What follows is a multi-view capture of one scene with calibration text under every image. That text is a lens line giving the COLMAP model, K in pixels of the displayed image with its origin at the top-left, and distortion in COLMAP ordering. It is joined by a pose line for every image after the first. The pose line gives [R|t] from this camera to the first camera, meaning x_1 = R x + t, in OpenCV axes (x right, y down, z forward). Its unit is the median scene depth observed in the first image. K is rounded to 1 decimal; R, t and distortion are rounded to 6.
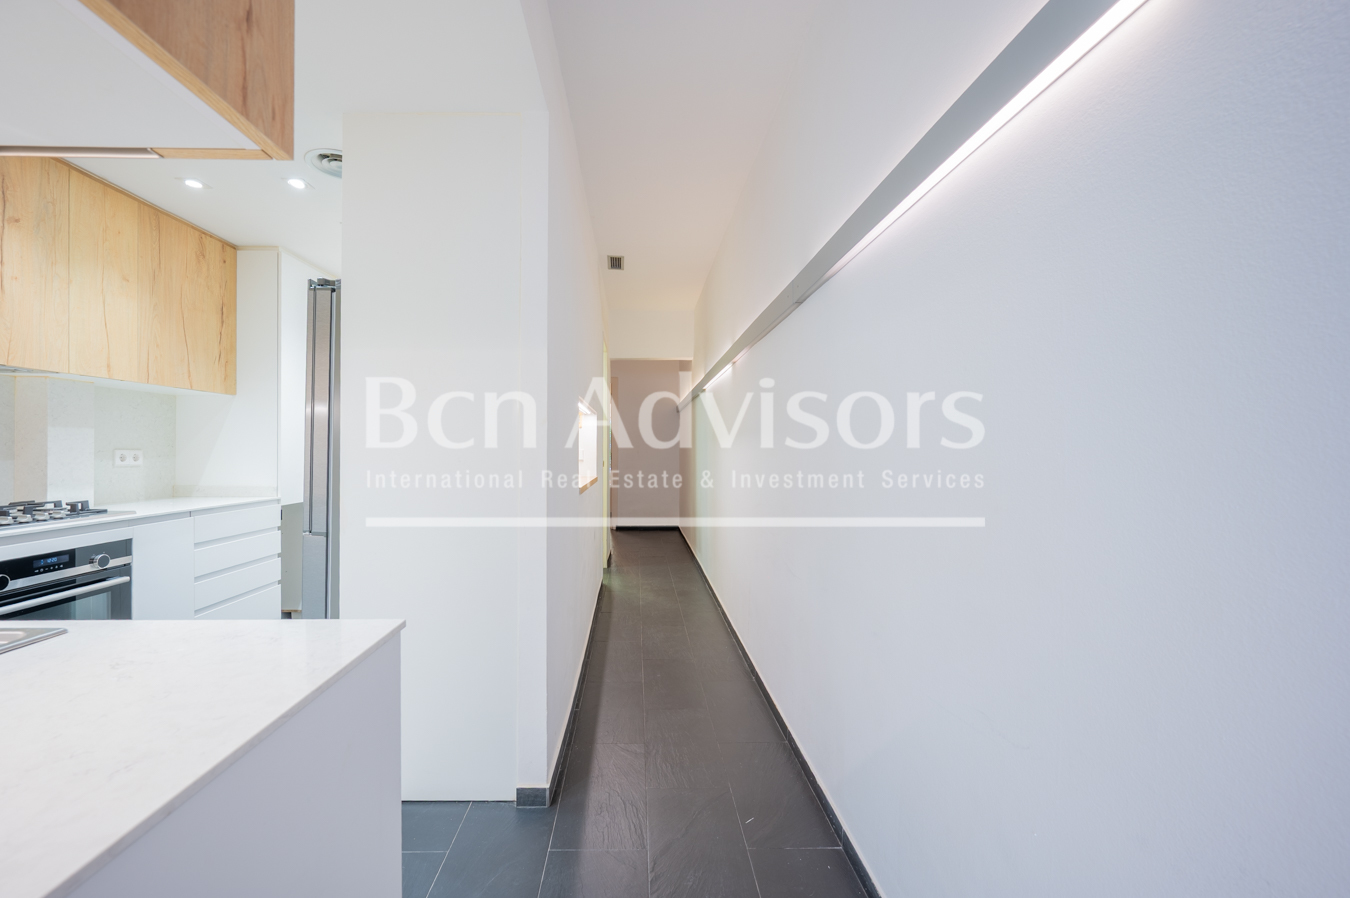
lens RADIAL K [[547.3, 0, 637.2], [0, 547.3, 449.6], [0, 0, 1]] dist [0.000582, 0.000825]
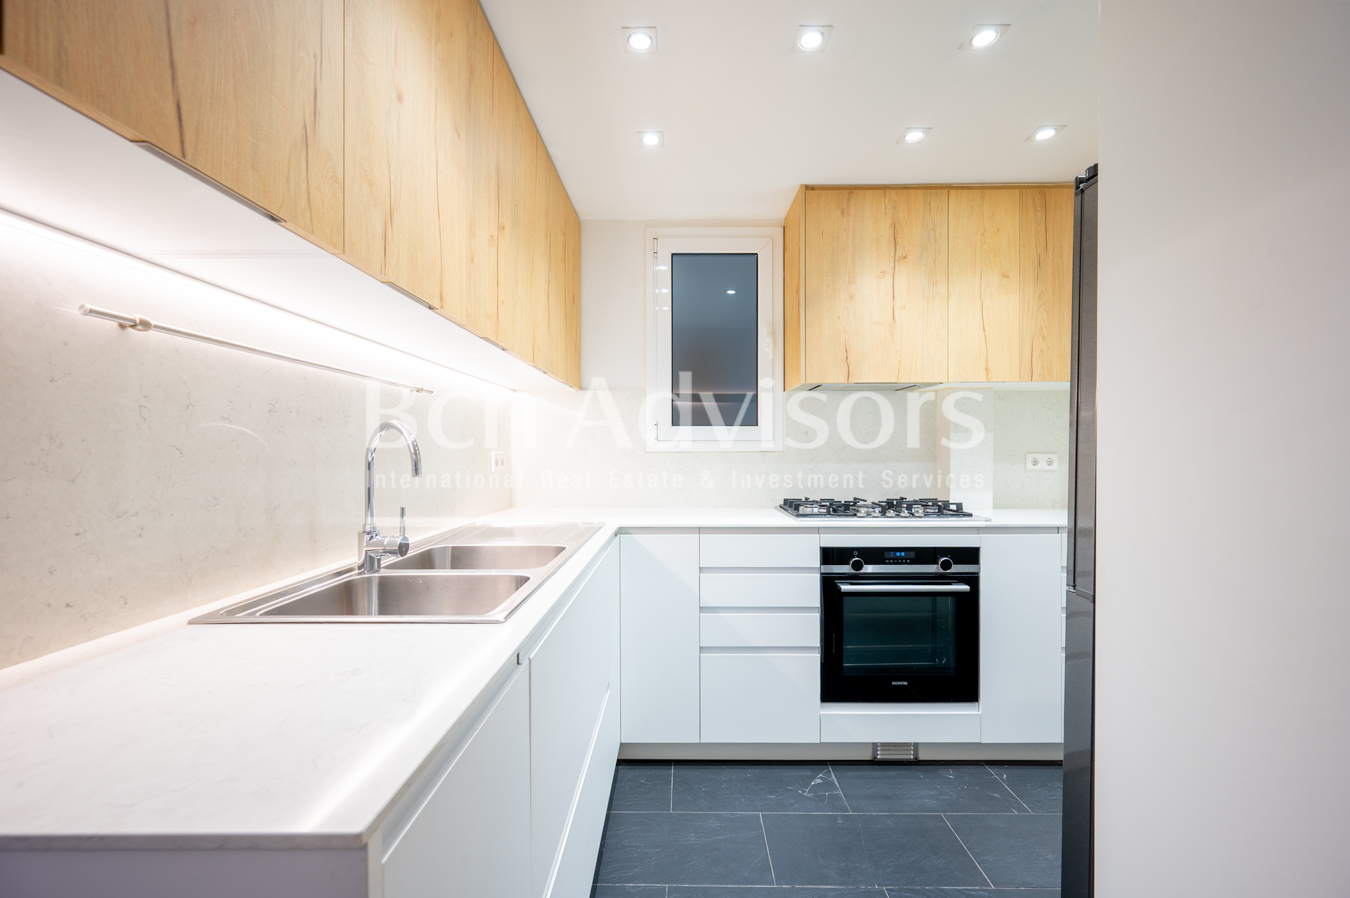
lens RADIAL K [[534.6, 0, 678.9], [0, 534.6, 454.4], [0, 0, 1]] dist [-0.001456, -0.000111]
pose [[-0.011822, 0.001786, -0.999929, 0.009131], [0.002250, 0.999996, 0.001759, -0.001281], [0.999928, -0.002229, -0.011826, 0.423984]]
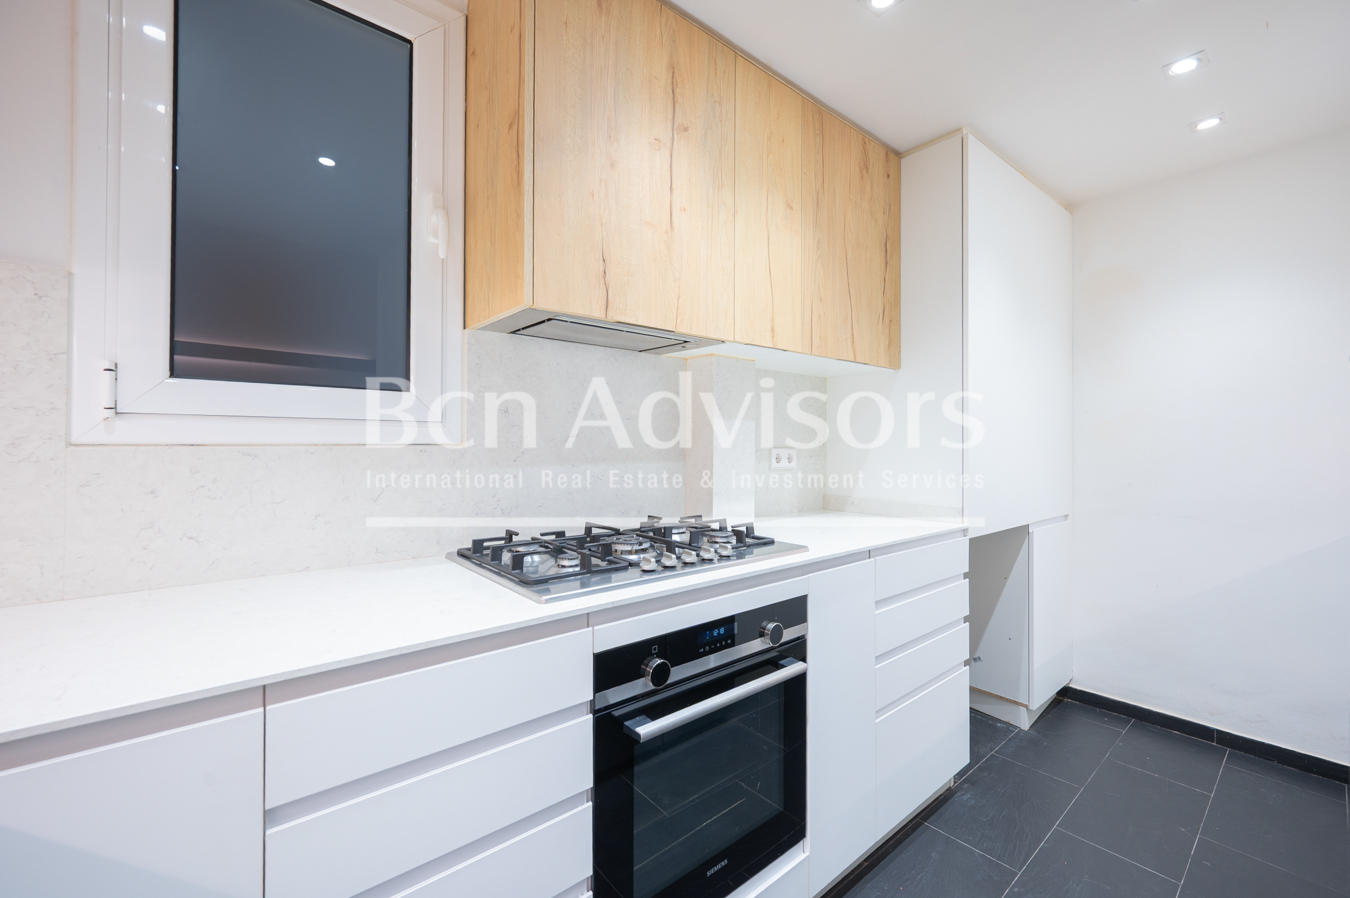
lens RADIAL K [[552.6, 0, 682.2], [0, 552.6, 442.1], [0, 0, 1]] dist [-0.001096, 0.000032]
pose [[0.639619, -0.002669, -0.768687, -0.462743], [-0.002124, 0.999984, -0.005240, -0.004519], [0.768689, 0.004984, 0.639603, 0.428620]]
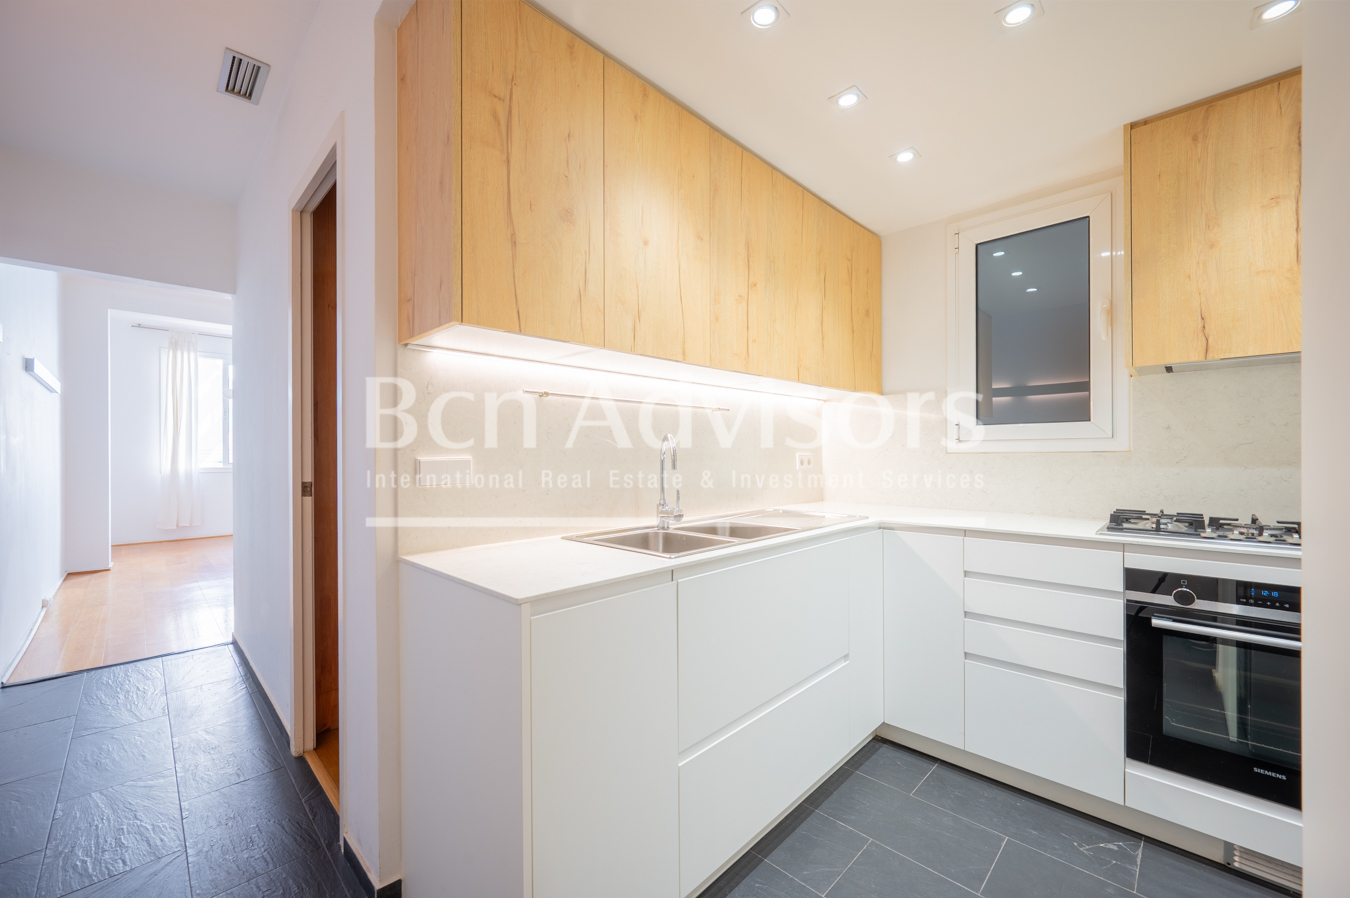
lens RADIAL K [[534.6, 0, 678.9], [0, 534.6, 454.4], [0, 0, 1]] dist [-0.001456, -0.000111]
pose [[-0.699687, 0.000015, -0.714449, 0.059734], [0.003416, 0.999989, -0.003324, 0.000280], [0.714441, -0.004766, -0.699679, 0.694647]]
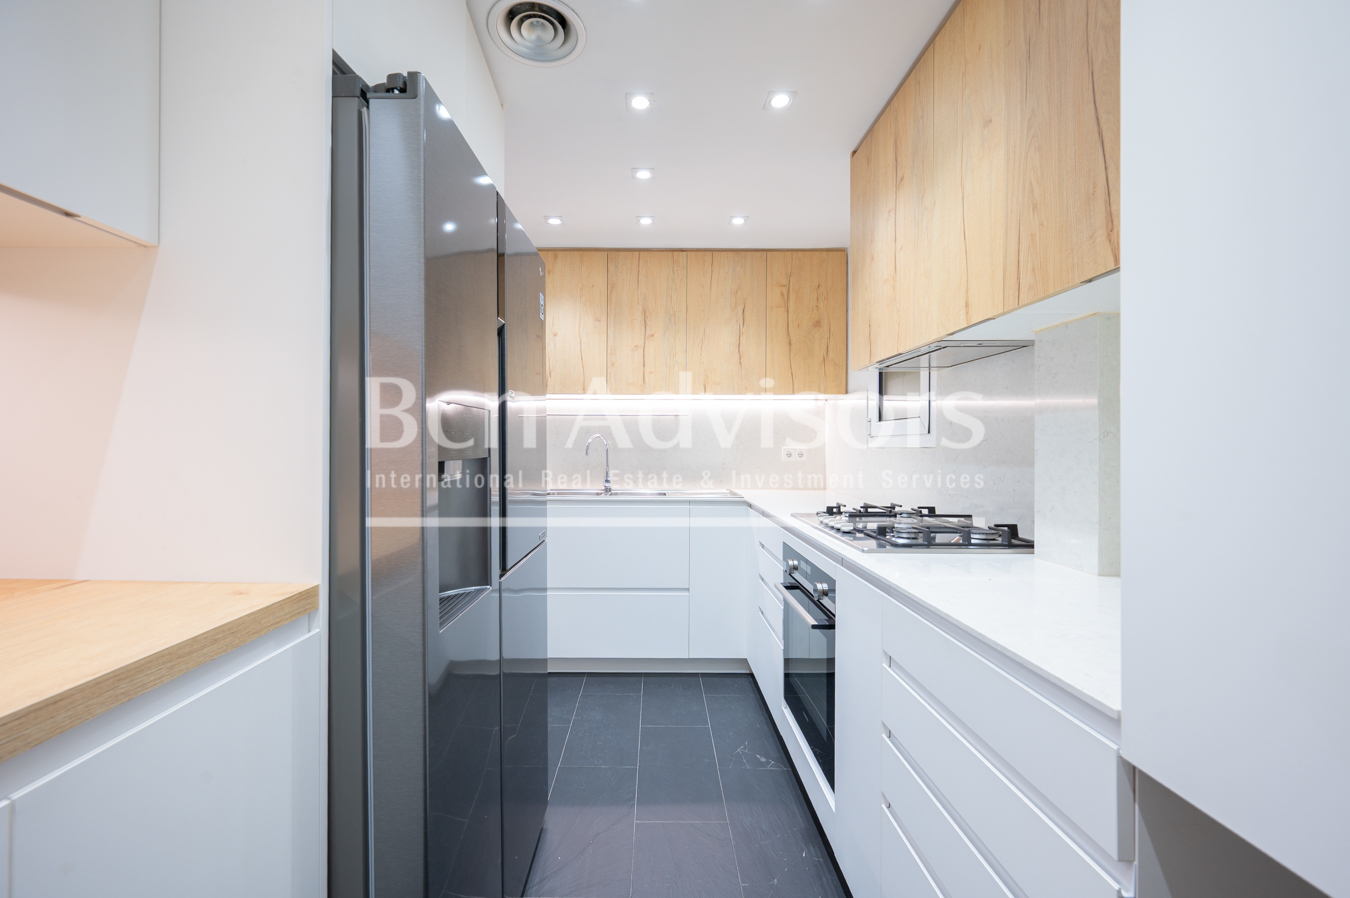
lens RADIAL K [[552.6, 0, 669.6], [0, 552.6, 442.5], [0, 0, 1]] dist [-0.000542, 0.000353]
pose [[-0.999868, -0.005556, -0.015277, -0.607317], [-0.005433, 0.999953, -0.008034, -0.003415], [0.015321, -0.007950, -0.999851, 1.463608]]
